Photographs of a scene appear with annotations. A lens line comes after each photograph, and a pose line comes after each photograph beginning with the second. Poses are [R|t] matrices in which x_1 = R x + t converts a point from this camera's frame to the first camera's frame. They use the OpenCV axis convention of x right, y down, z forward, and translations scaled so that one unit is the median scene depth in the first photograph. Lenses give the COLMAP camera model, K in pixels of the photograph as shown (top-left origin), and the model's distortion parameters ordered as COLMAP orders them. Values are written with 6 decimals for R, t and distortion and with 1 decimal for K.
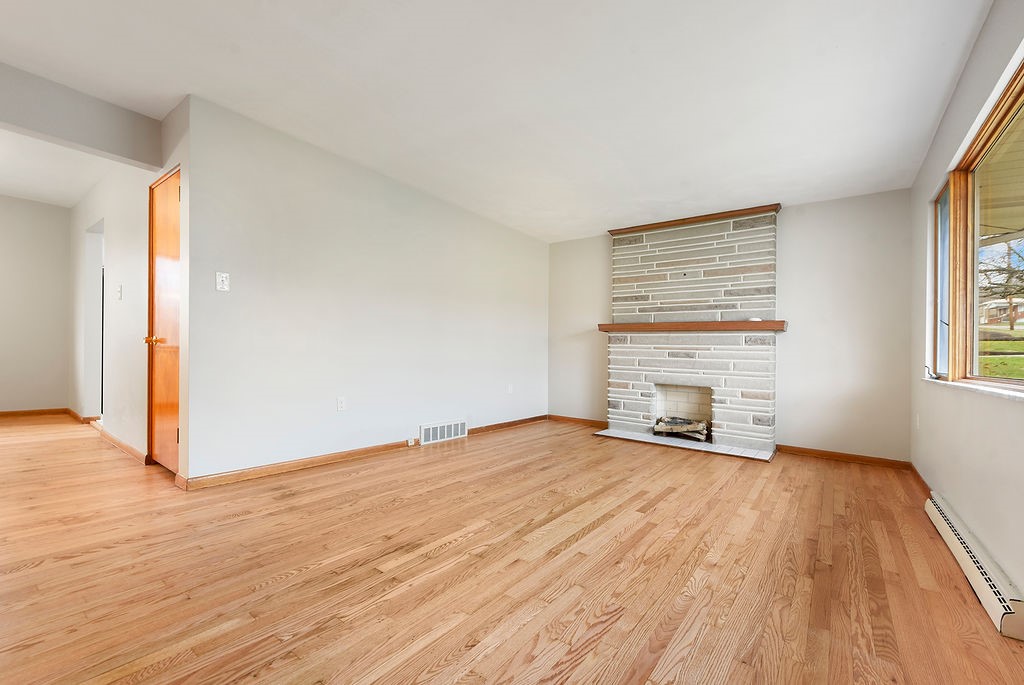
lens RADIAL K [[416.0, 0, 510.8], [0, 416.0, 361.8], [0, 0, 1]] dist [0.001838, -0.000034]
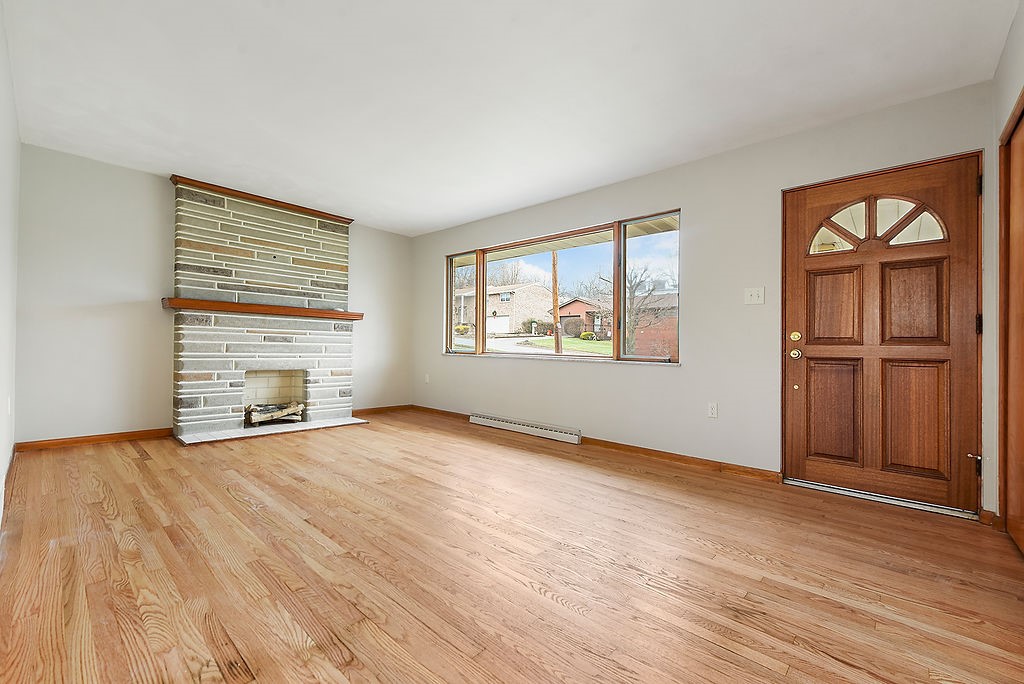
lens RADIAL K [[411.3, 0, 512.0], [0, 411.3, 342.0], [0, 0, 1]] dist [0.000363, -0.000030]
pose [[0.118214, -0.014652, 0.992880, -0.492334], [0.001039, 0.999892, 0.014631, -0.023700], [-0.992988, -0.000698, 0.118217, 0.337196]]
